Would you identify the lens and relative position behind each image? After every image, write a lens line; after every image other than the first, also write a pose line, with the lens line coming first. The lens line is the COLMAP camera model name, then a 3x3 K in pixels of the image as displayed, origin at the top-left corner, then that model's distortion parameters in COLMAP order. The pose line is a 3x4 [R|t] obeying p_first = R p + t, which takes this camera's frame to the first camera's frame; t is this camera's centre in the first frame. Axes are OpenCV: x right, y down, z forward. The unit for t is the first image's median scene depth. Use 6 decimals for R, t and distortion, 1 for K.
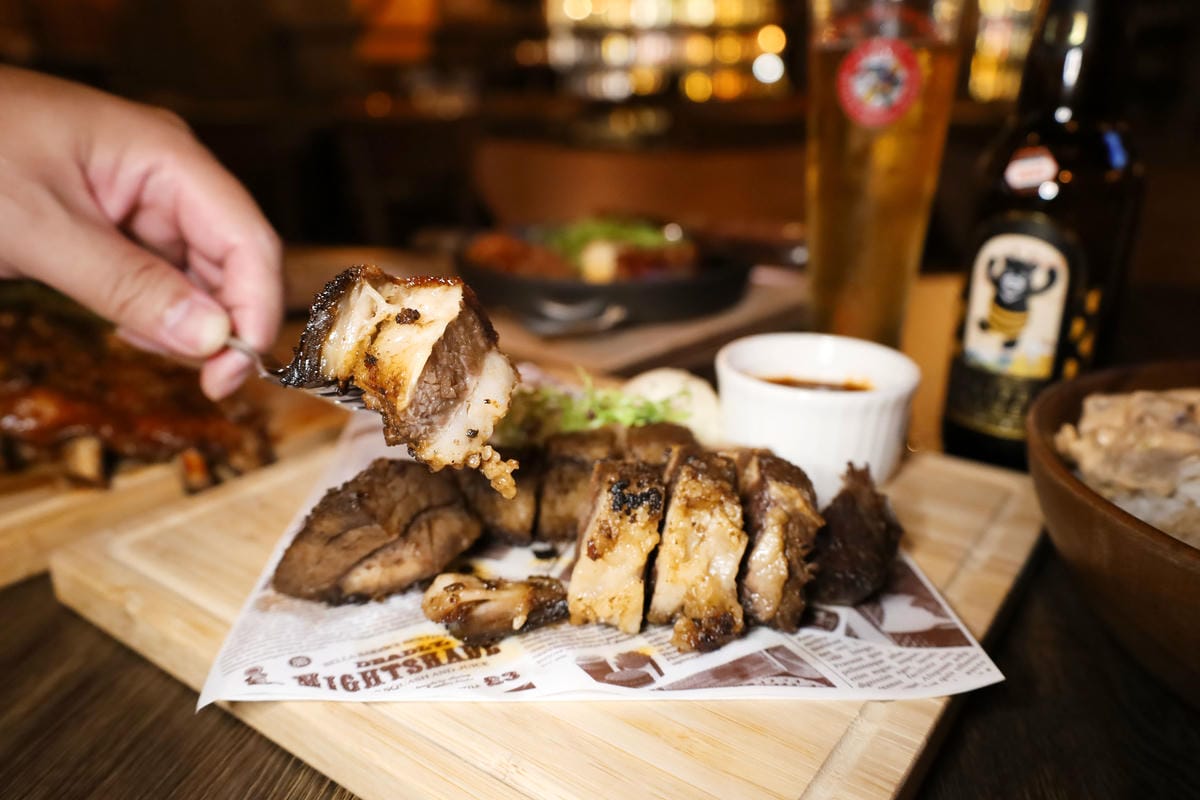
lens RADIAL K [[951.5, 0, 600.0], [0, 951.5, 400.0], [0, 0, 1]] dist [0.038083, -0.012040]
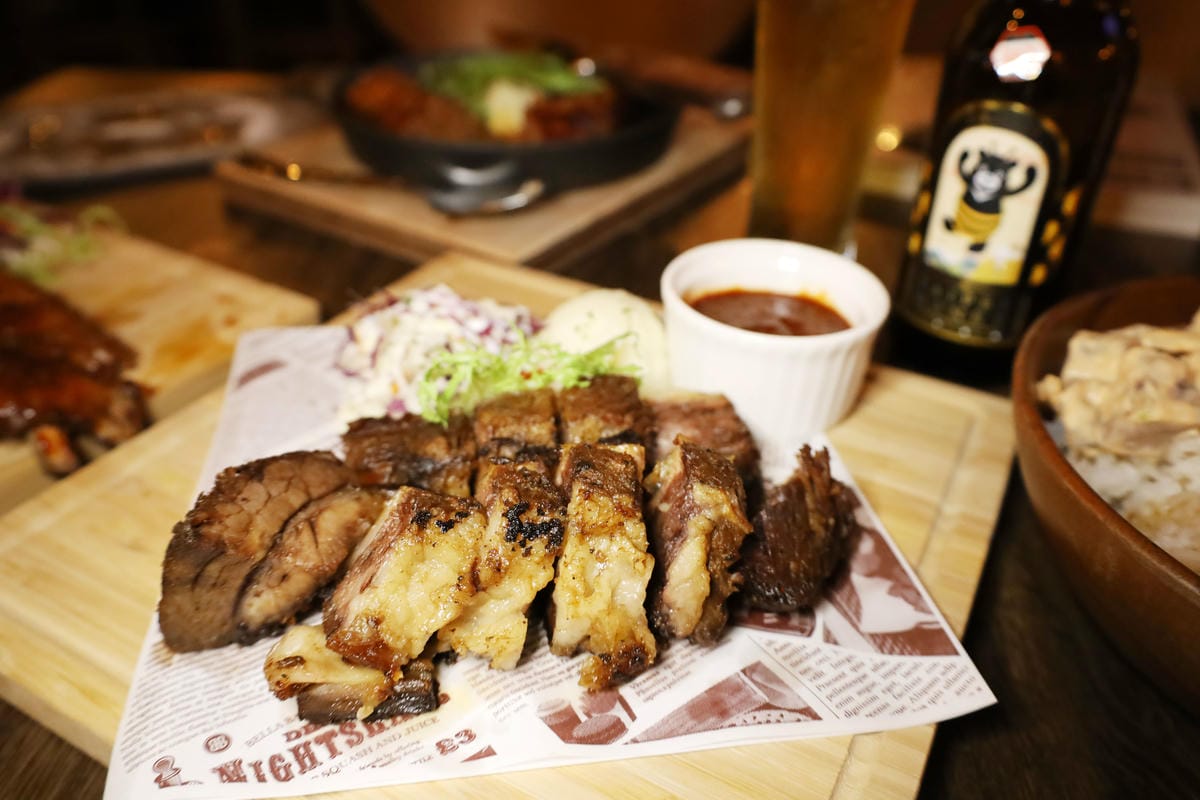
lens RADIAL K [[940.8, 0, 600.0], [0, 940.8, 400.0], [0, 0, 1]] dist [0.008794, 0.010776]
pose [[0.993223, -0.051370, 0.104252, -0.043223], [0.024300, 0.968977, 0.245952, -0.217530], [-0.113653, -0.241752, 0.963659, 0.209907]]
